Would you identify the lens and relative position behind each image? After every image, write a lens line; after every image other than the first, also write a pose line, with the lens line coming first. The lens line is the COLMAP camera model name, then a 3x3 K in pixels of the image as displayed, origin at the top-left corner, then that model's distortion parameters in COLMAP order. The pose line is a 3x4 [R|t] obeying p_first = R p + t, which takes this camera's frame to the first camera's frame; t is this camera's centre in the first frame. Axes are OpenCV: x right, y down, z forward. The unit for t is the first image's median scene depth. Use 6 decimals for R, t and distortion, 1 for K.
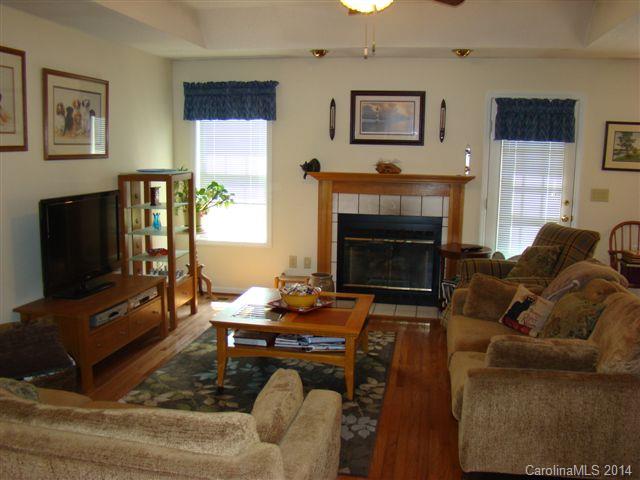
lens RADIAL K [[601.8, 0, 320.2], [0, 601.8, 241.5], [0, 0, 1]] dist [-0.111967, 0.000000]
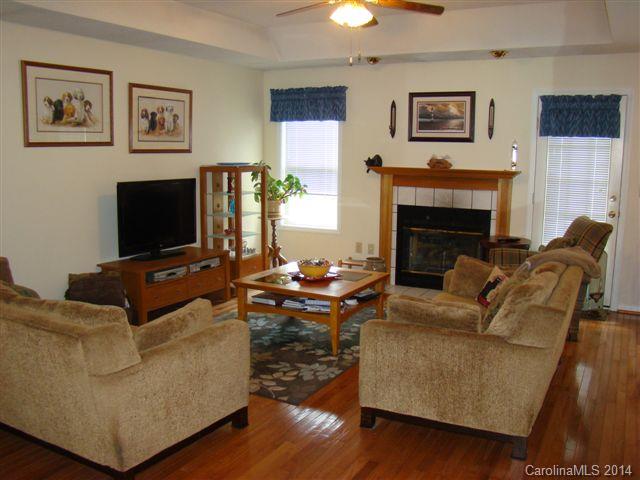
lens RADIAL K [[601.8, 0, 318.4], [0, 601.8, 238.4], [0, 0, 1]] dist [-0.111967, 0.000000]
pose [[0.951787, 0.039717, -0.304177, 0.252656], [-0.042985, 0.999068, -0.004052, 0.028041], [0.303732, 0.016932, 0.952607, -0.095338]]
